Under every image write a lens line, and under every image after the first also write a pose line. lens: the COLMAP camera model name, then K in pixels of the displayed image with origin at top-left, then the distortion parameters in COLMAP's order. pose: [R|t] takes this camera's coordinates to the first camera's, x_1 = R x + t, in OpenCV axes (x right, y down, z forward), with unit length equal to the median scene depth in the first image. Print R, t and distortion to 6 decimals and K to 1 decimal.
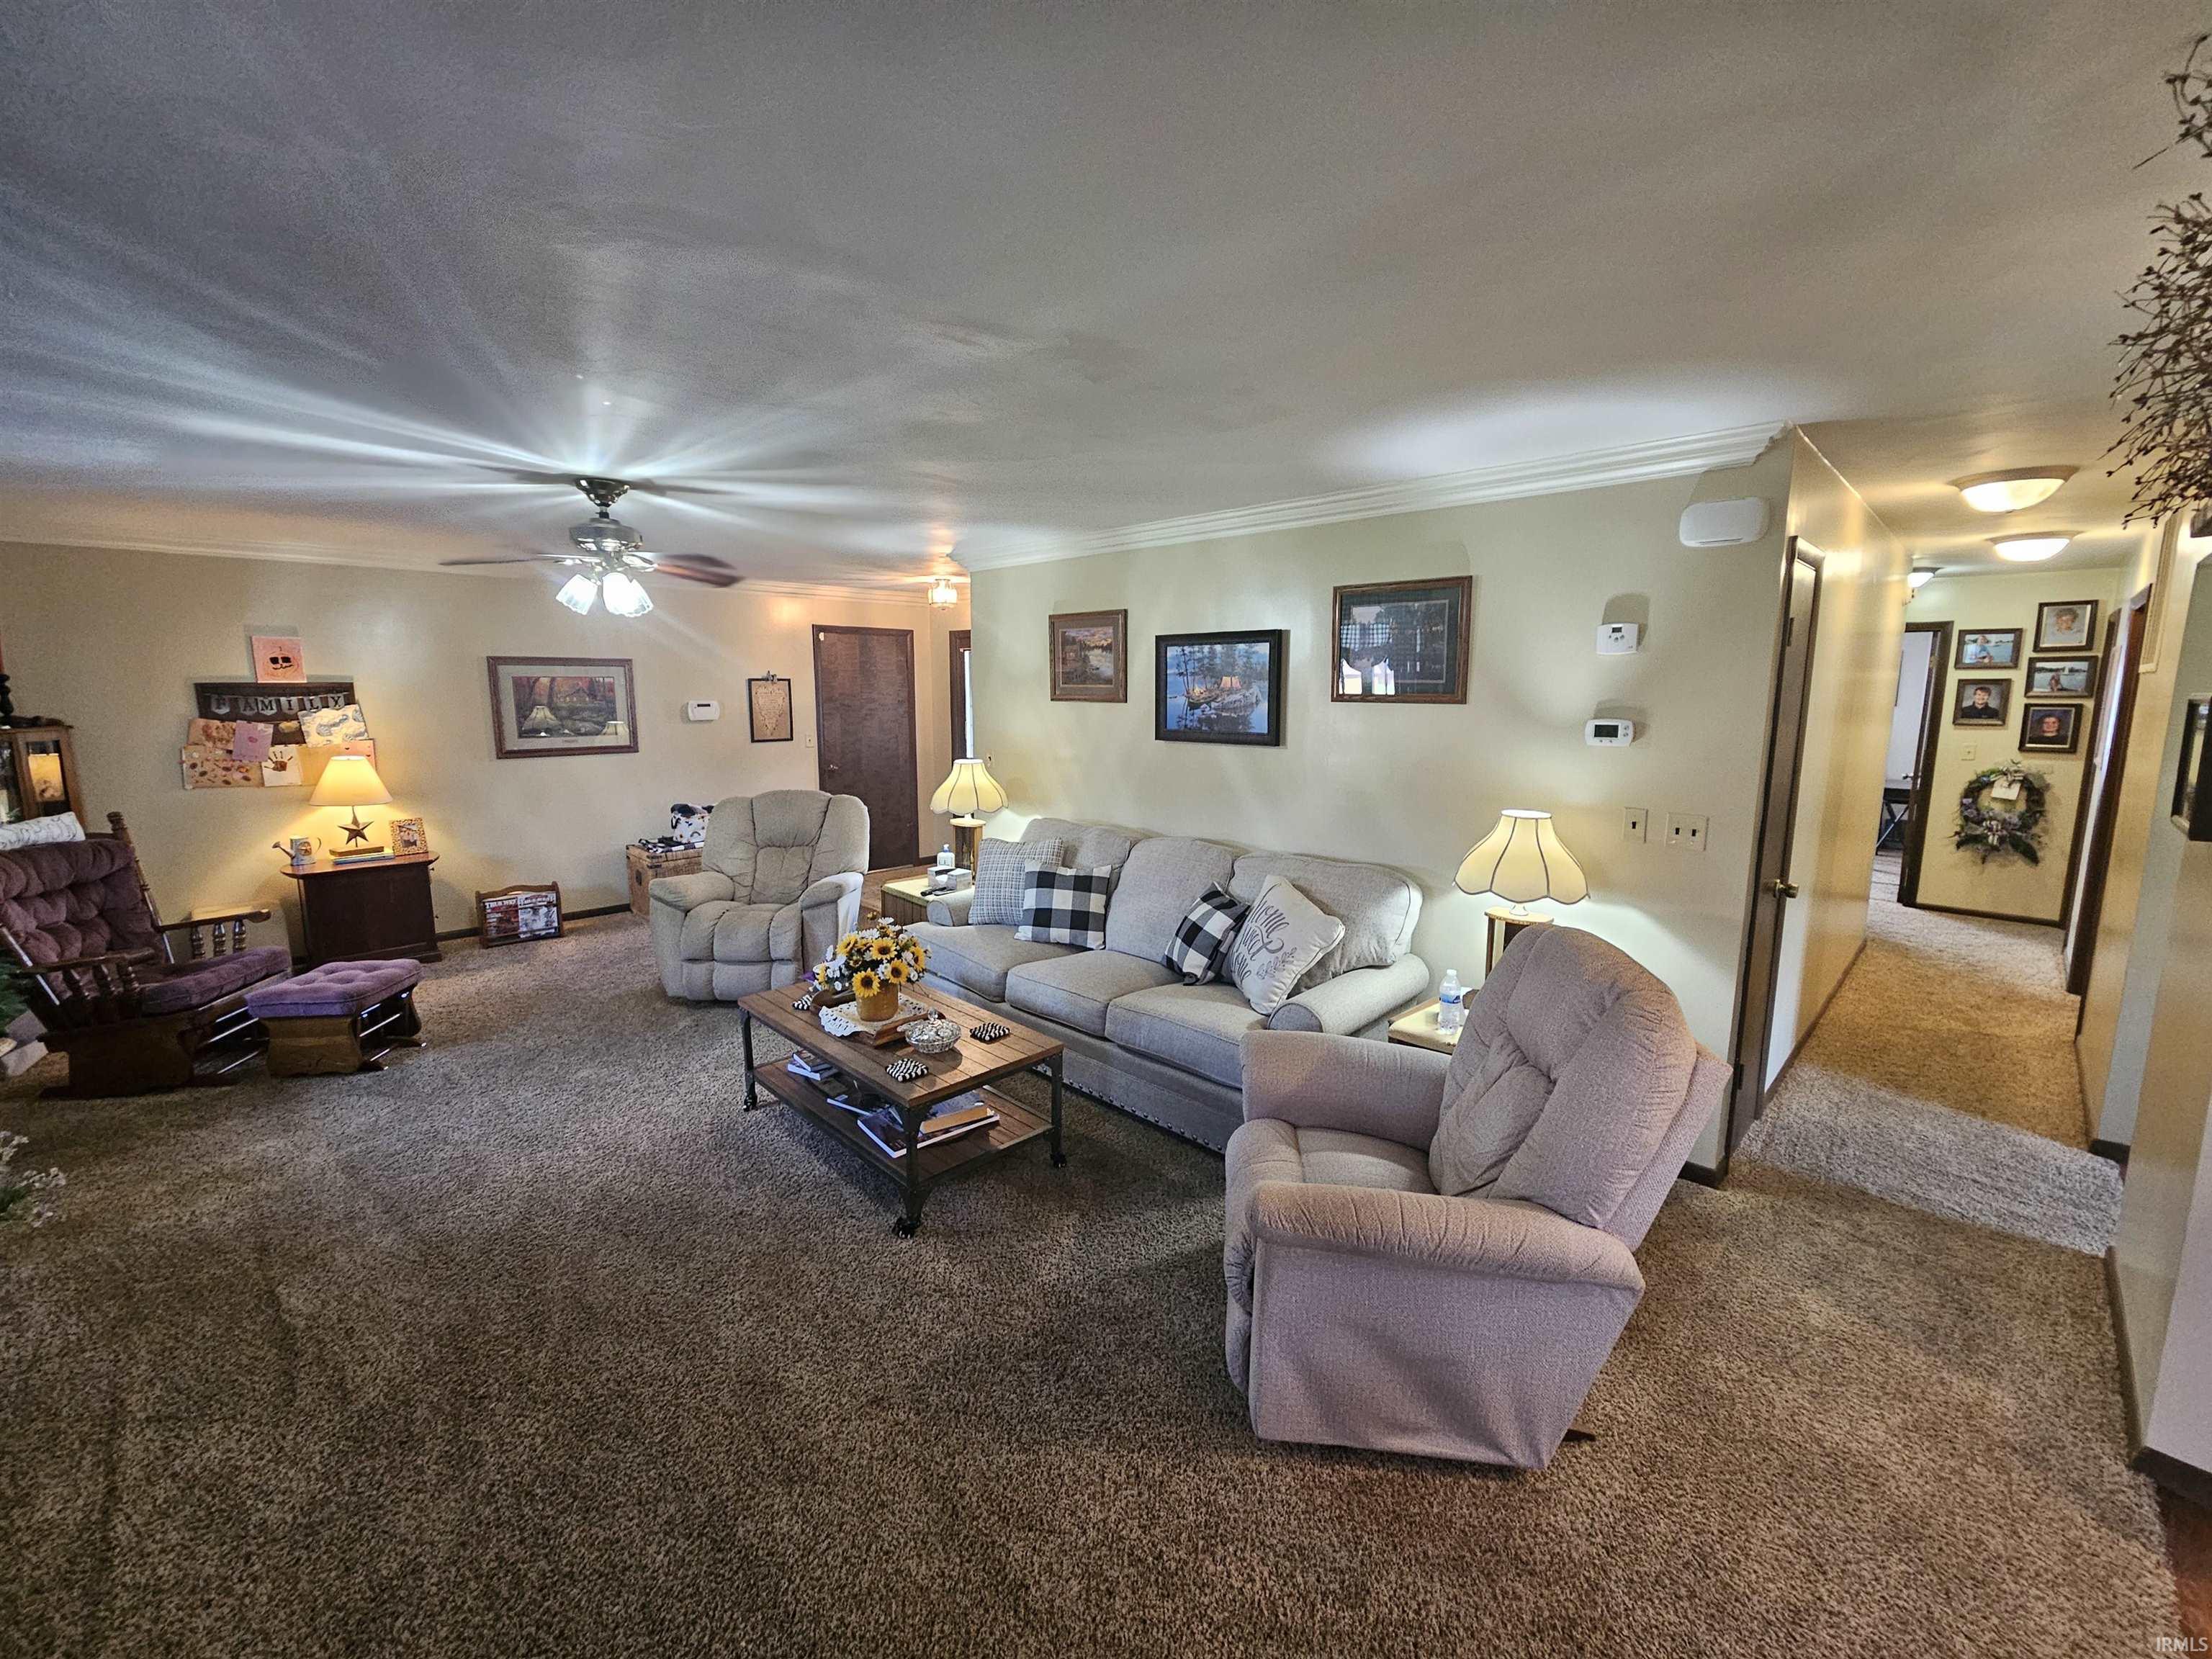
lens RADIAL K [[907.4, 0, 1106.7], [0, 907.4, 825.5], [0, 0, 1]] dist [0.000343, -0.001151]
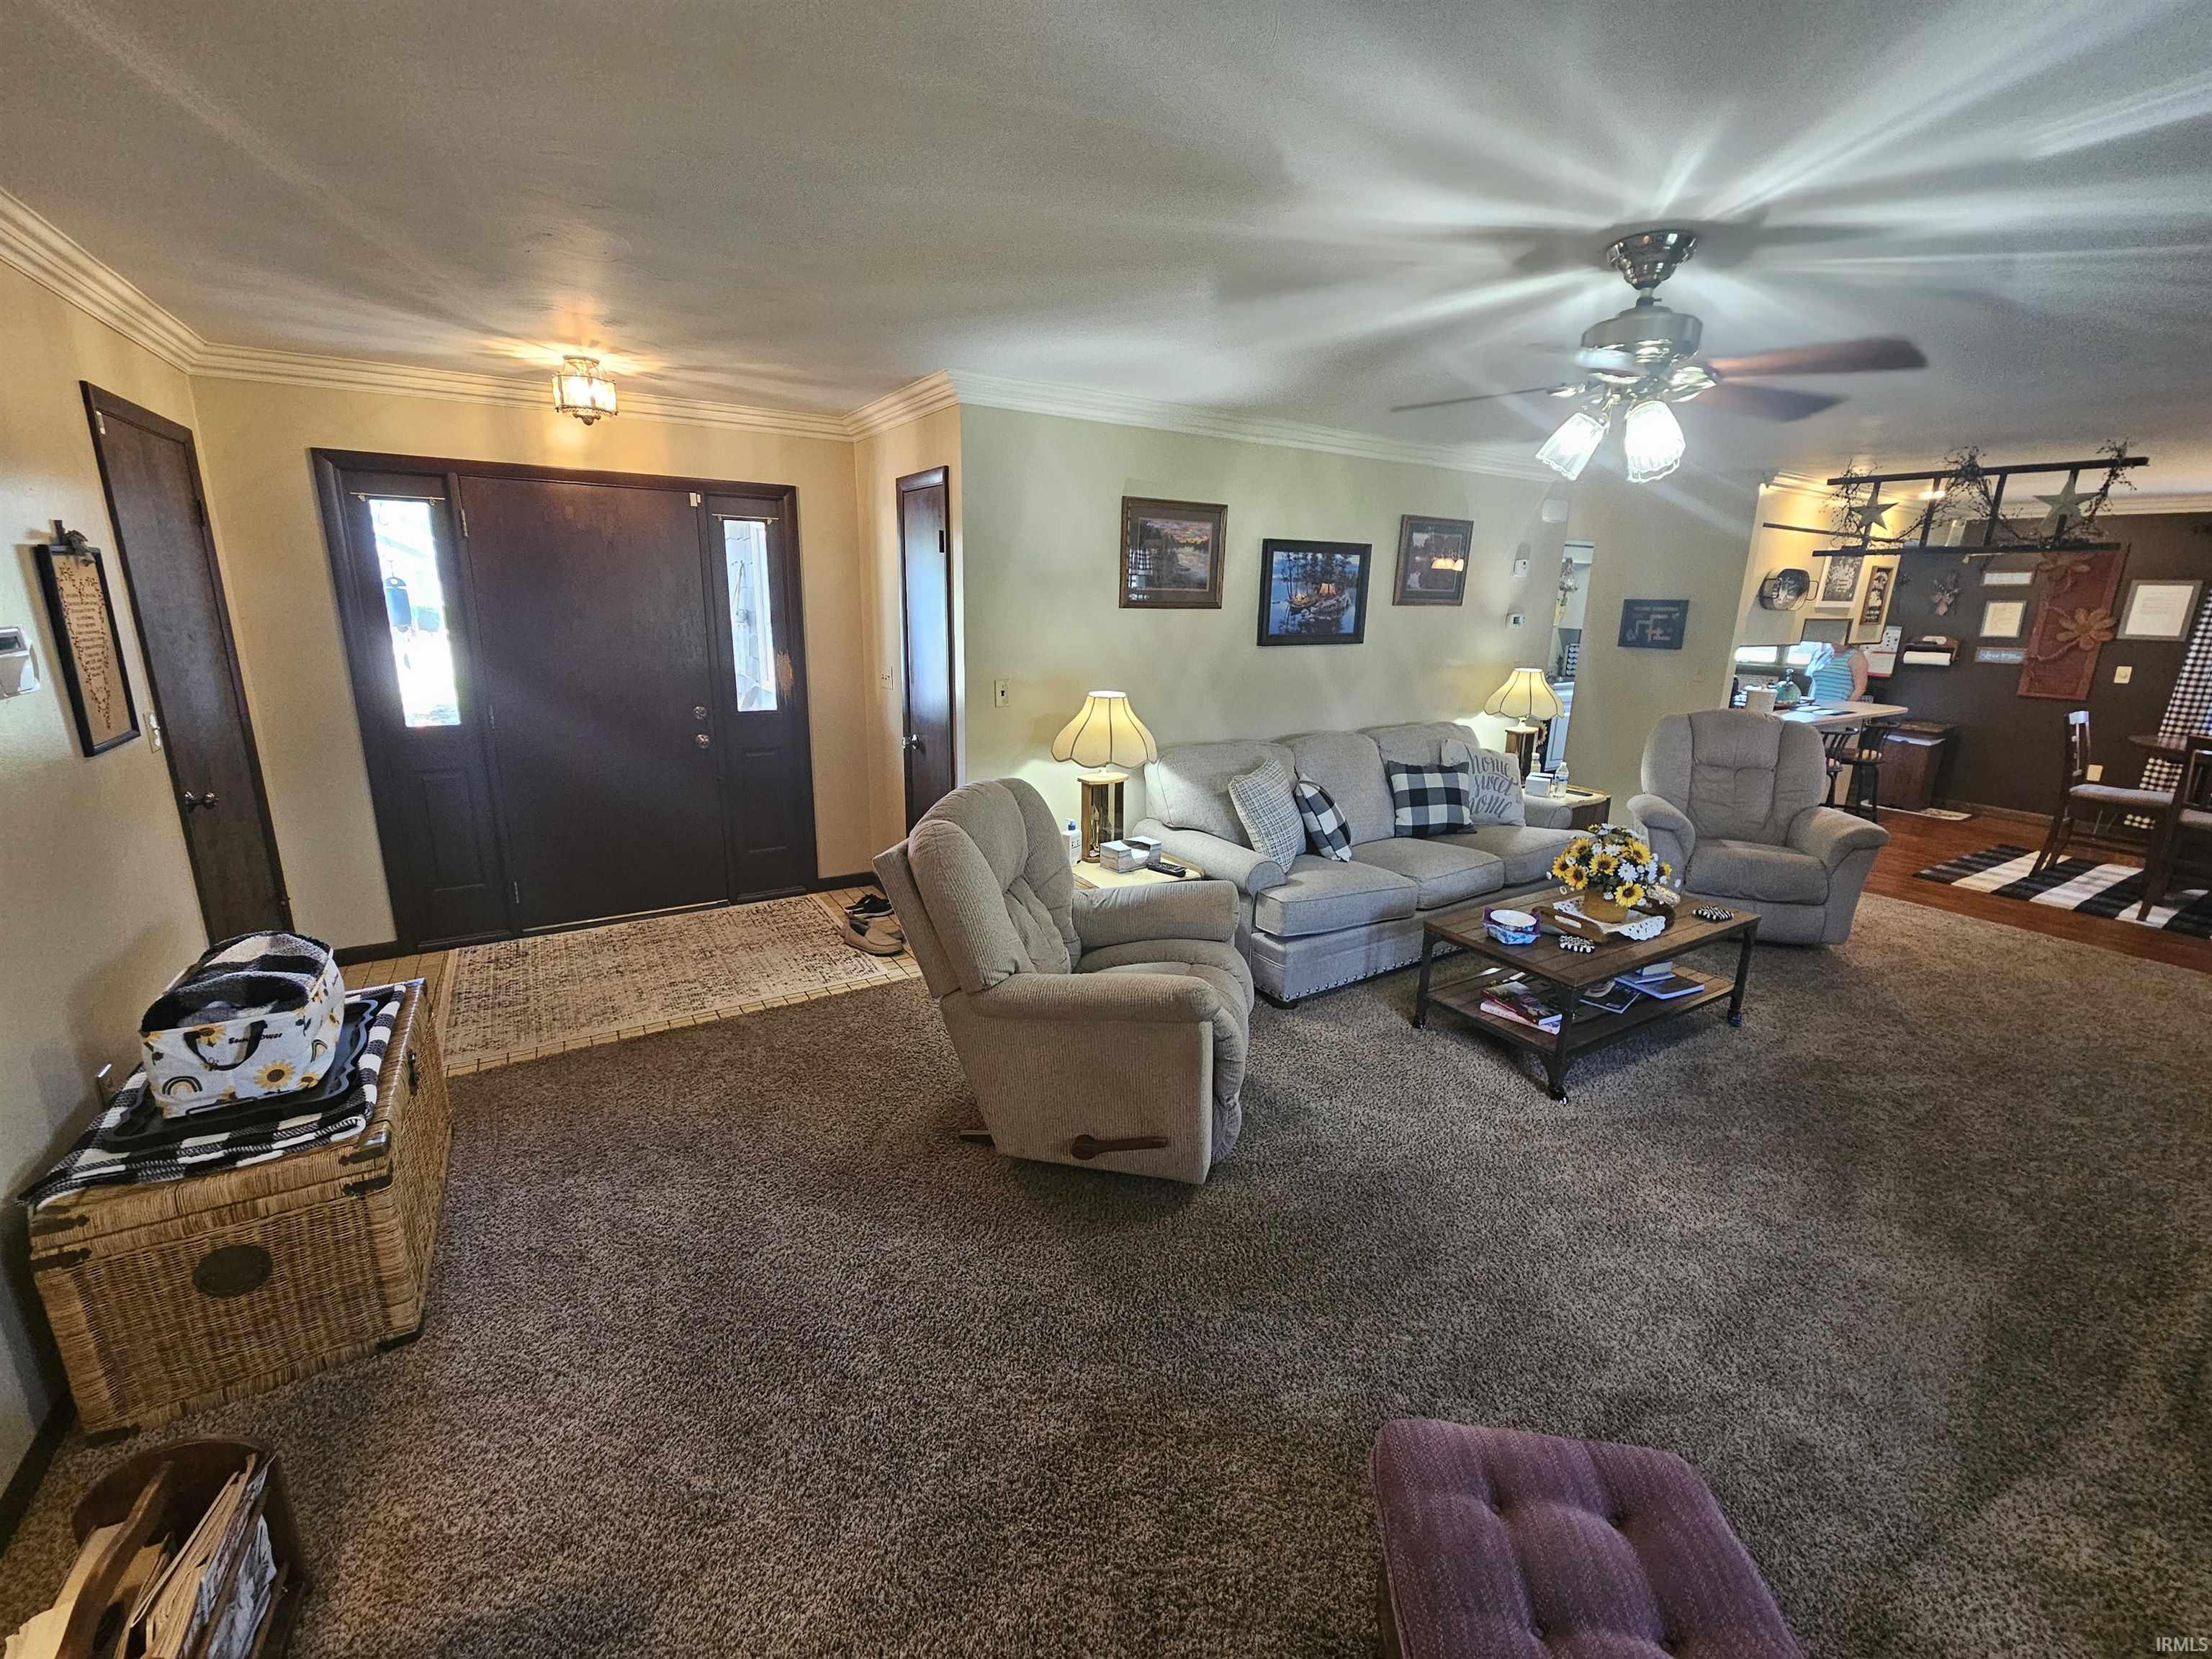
lens RADIAL K [[907.4, 0, 1104.0], [0, 907.4, 820.1], [0, 0, 1]] dist [0.000343, -0.001151]
pose [[0.221276, -0.236857, 0.946010, -0.996859], [0.134215, 0.968222, 0.211025, -0.146954], [-0.965931, 0.080274, 0.246034, 0.963926]]
